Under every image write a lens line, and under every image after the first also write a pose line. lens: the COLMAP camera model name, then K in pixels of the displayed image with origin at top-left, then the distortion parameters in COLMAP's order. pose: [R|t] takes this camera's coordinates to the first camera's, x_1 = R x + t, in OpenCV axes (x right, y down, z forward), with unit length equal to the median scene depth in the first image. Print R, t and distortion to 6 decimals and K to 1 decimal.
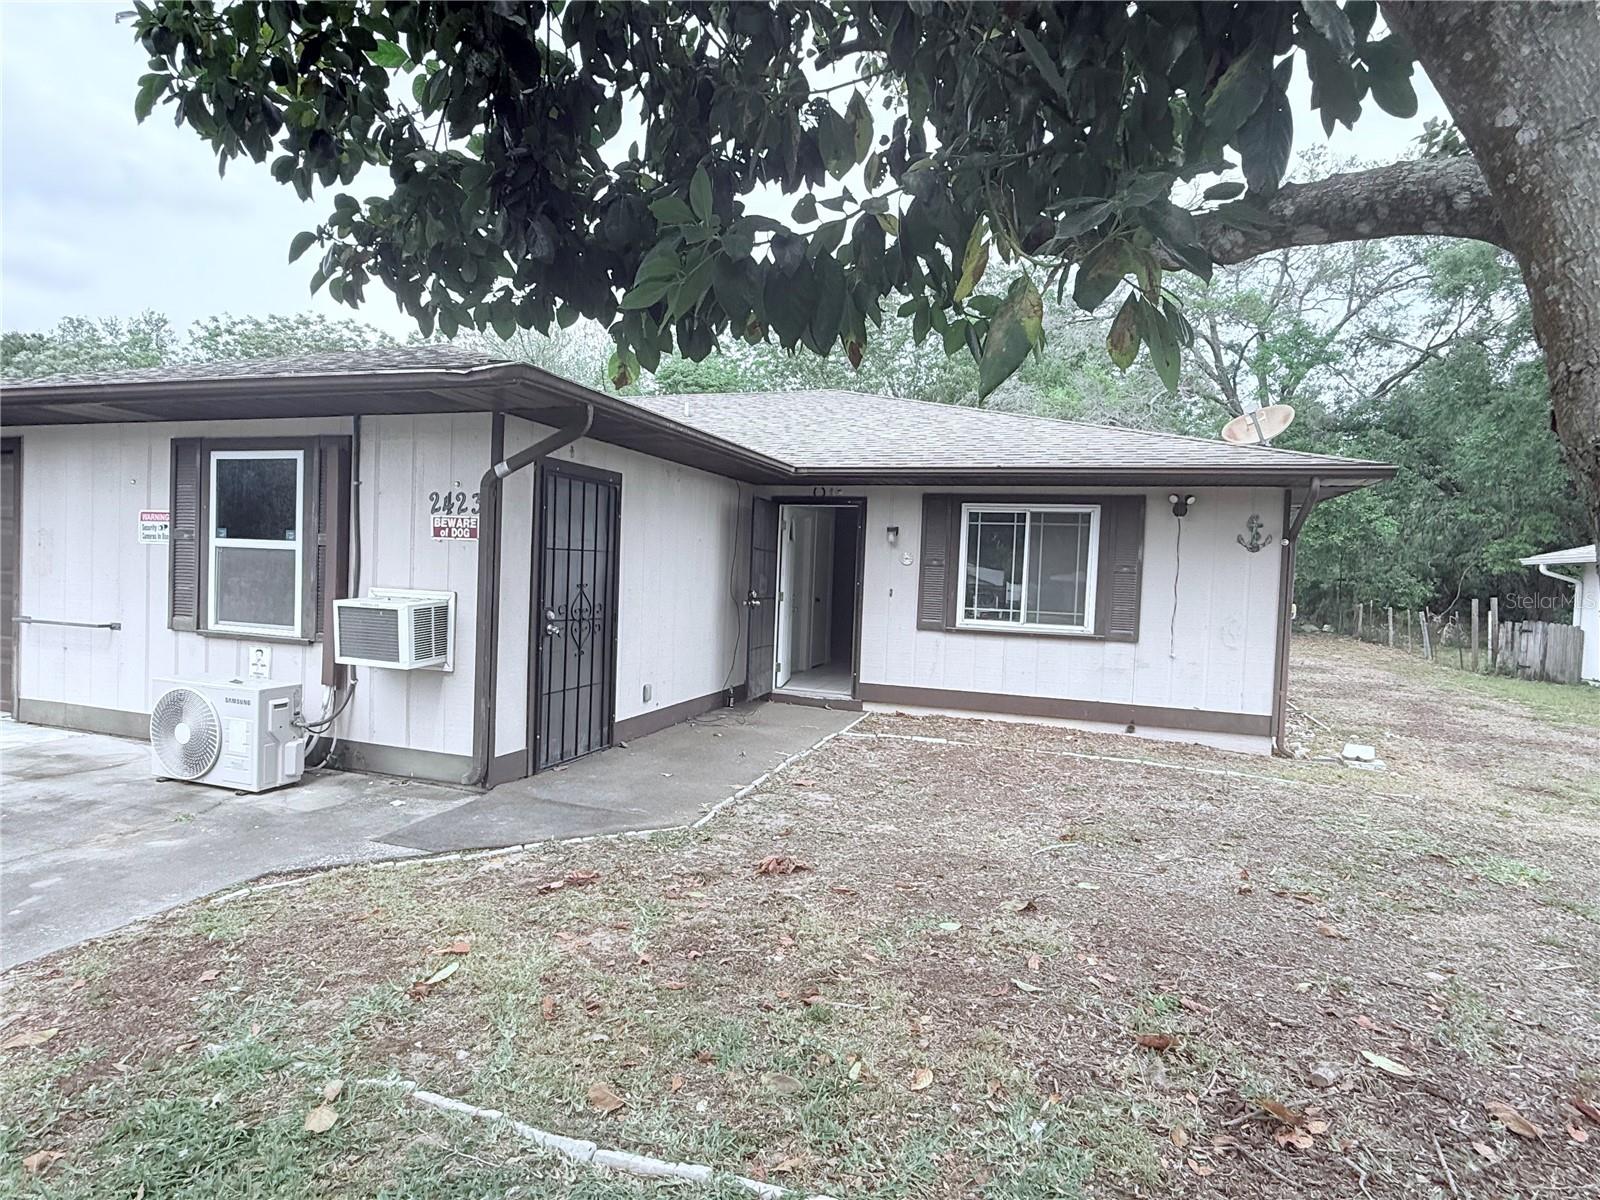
lens RADIAL K [[851.8, 0, 801.2], [0, 851.8, 591.8], [0, 0, 1]] dist [-0.004705, -0.000314]
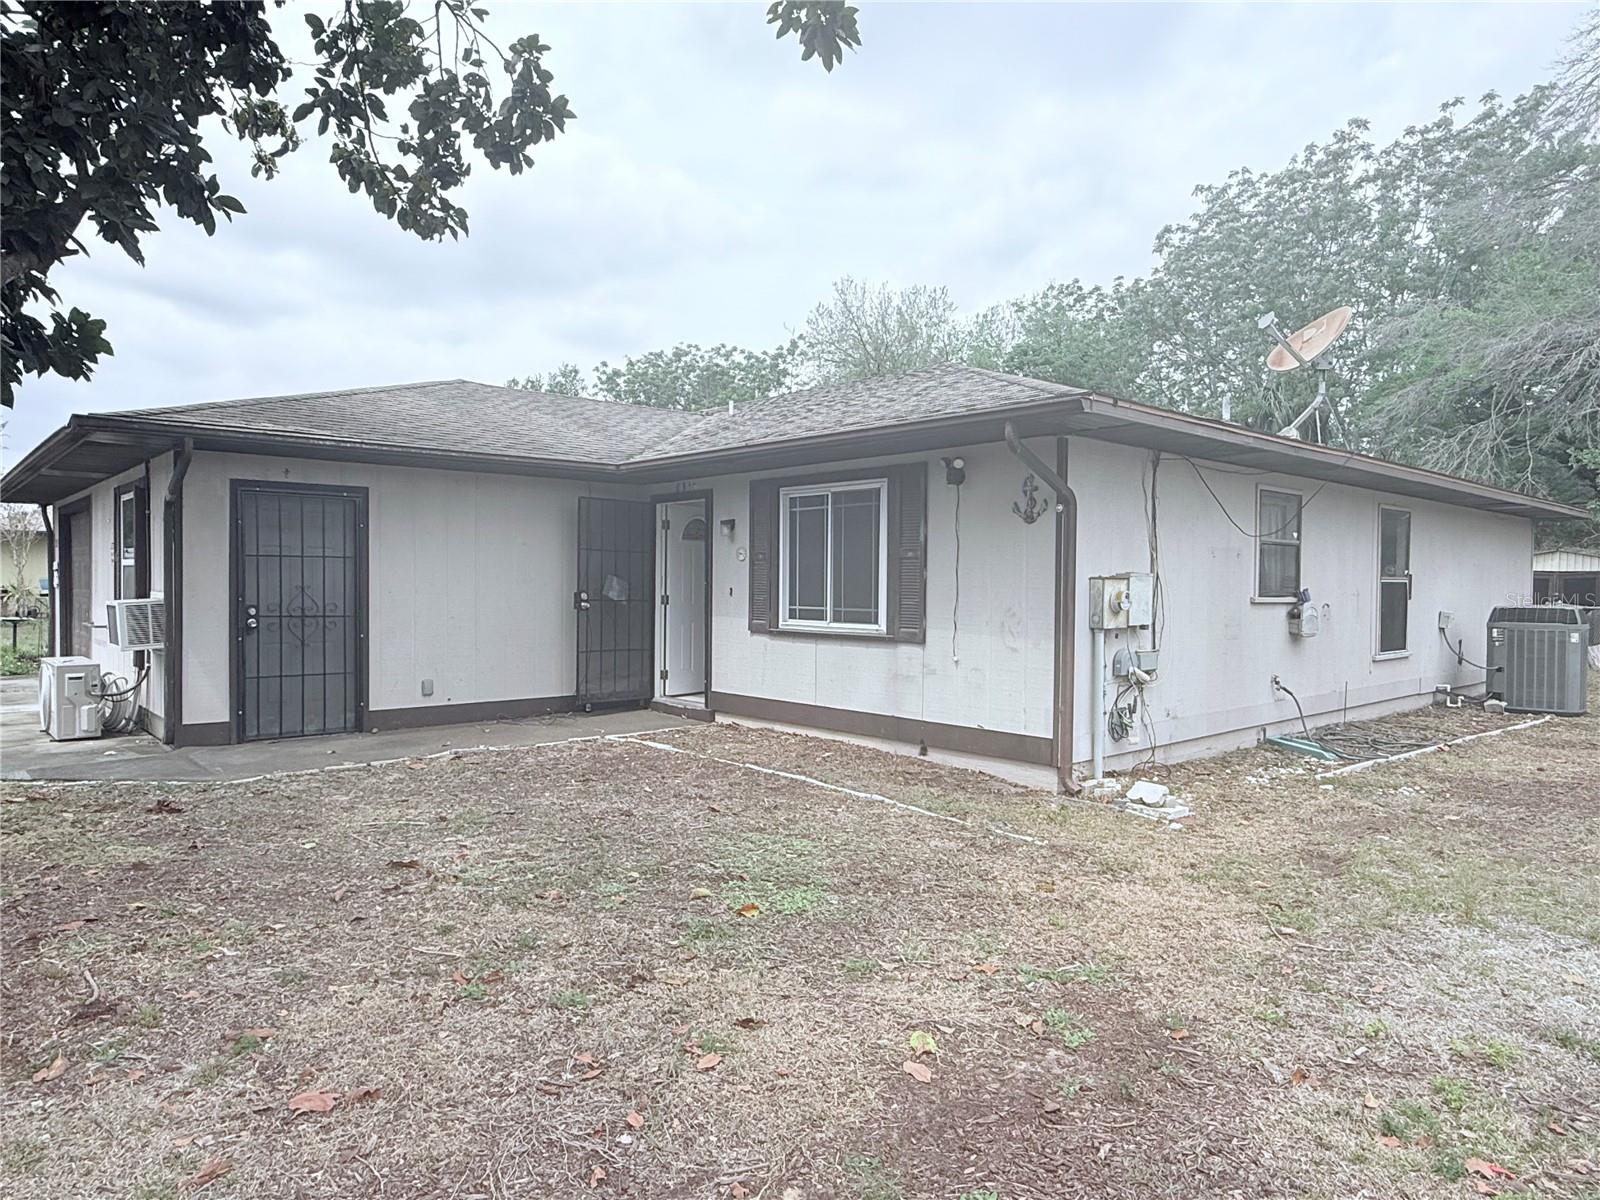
lens RADIAL K [[1017.4, 0, 800.7], [0, 1017.4, 606.8], [0, 0, 1]] dist [0.009880, 0.002817]
pose [[0.868055, -0.019037, -0.496103, 0.764218], [0.012042, 0.999778, -0.017294, 0.039365], [0.496322, 0.009038, 0.868091, 0.099448]]
